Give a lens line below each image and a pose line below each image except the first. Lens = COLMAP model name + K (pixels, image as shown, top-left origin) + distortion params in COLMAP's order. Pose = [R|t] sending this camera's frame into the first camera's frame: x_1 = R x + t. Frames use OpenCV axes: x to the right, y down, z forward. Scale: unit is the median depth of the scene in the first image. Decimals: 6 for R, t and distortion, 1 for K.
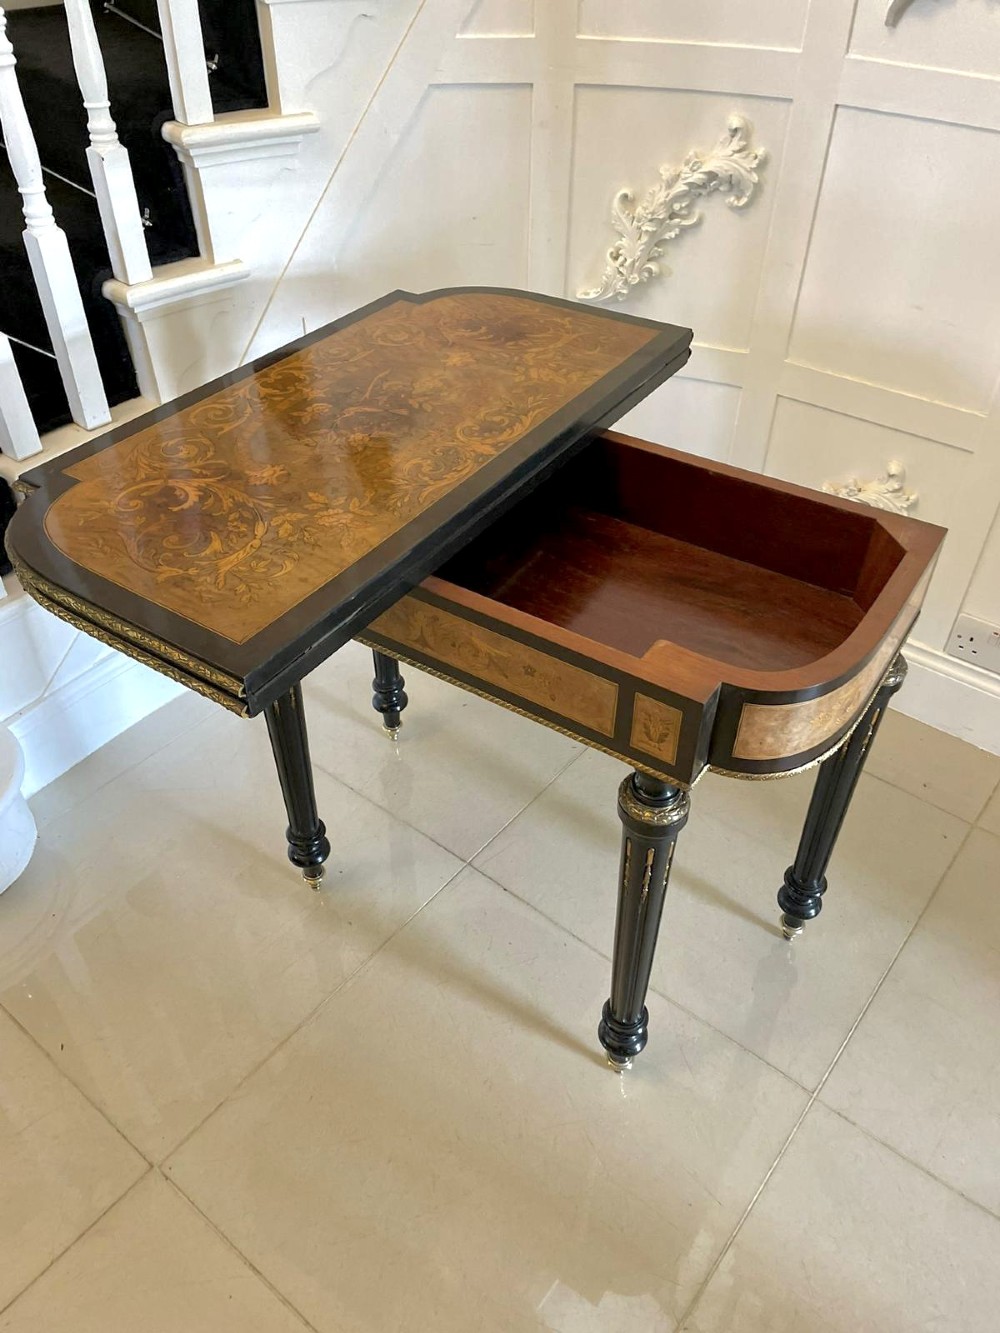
lens RADIAL K [[1000.7, 0, 496.1], [0, 1000.7, 675.0], [0, 0, 1]] dist [0.016199, -0.049288]
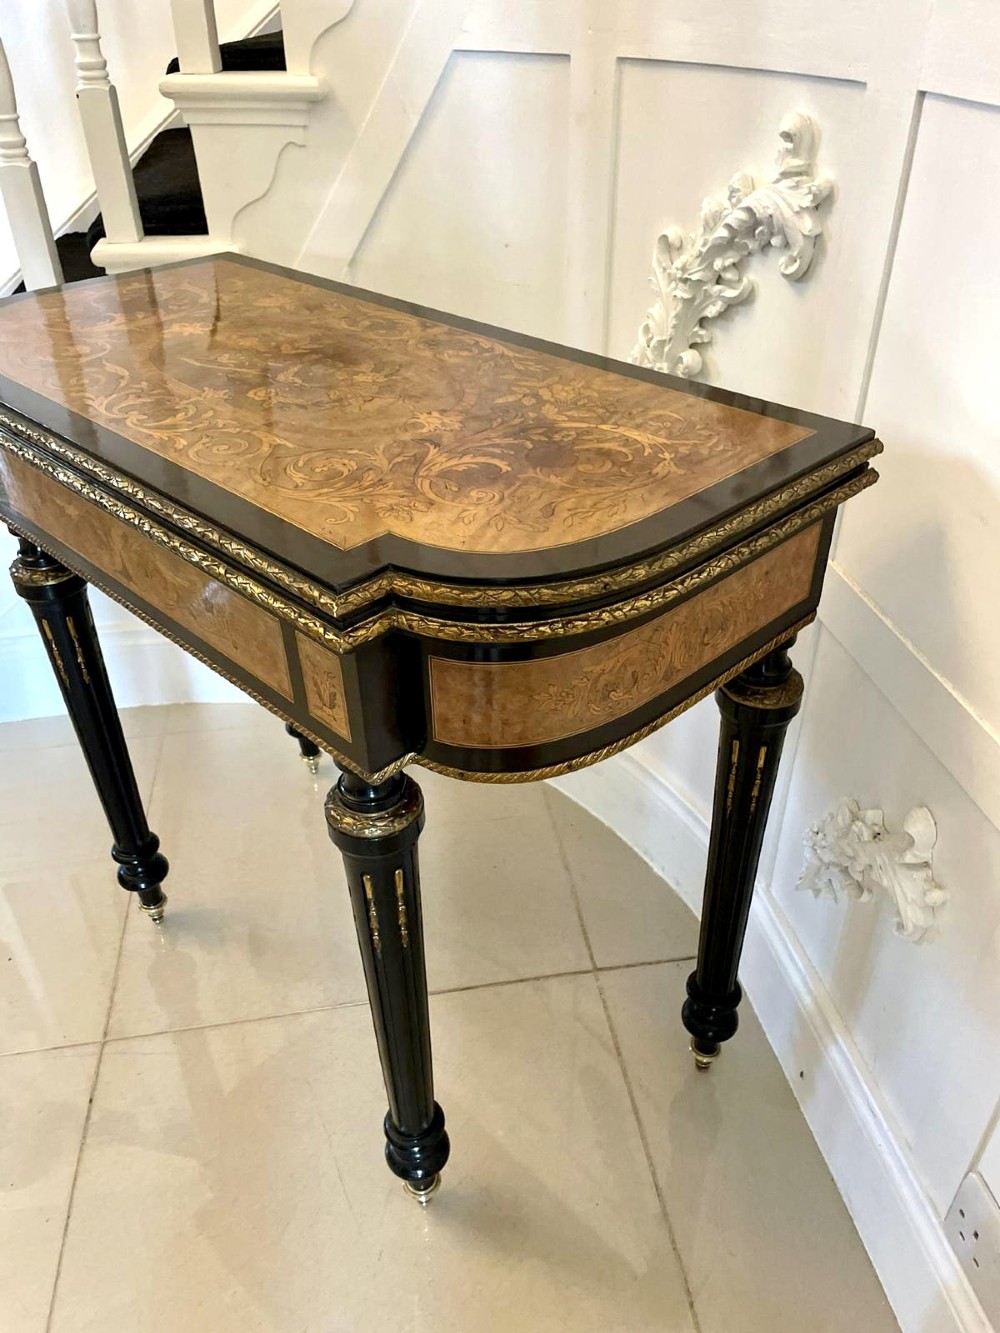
lens RADIAL K [[1022.9, 0, 508.0], [0, 1022.9, 671.6], [0, 0, 1]] dist [0.075208, -0.115035]
pose [[0.738268, 0.370980, -0.563324, 0.540712], [-0.429430, 0.902548, 0.031586, -0.215670], [0.520145, 0.218589, 0.825632, 0.483318]]
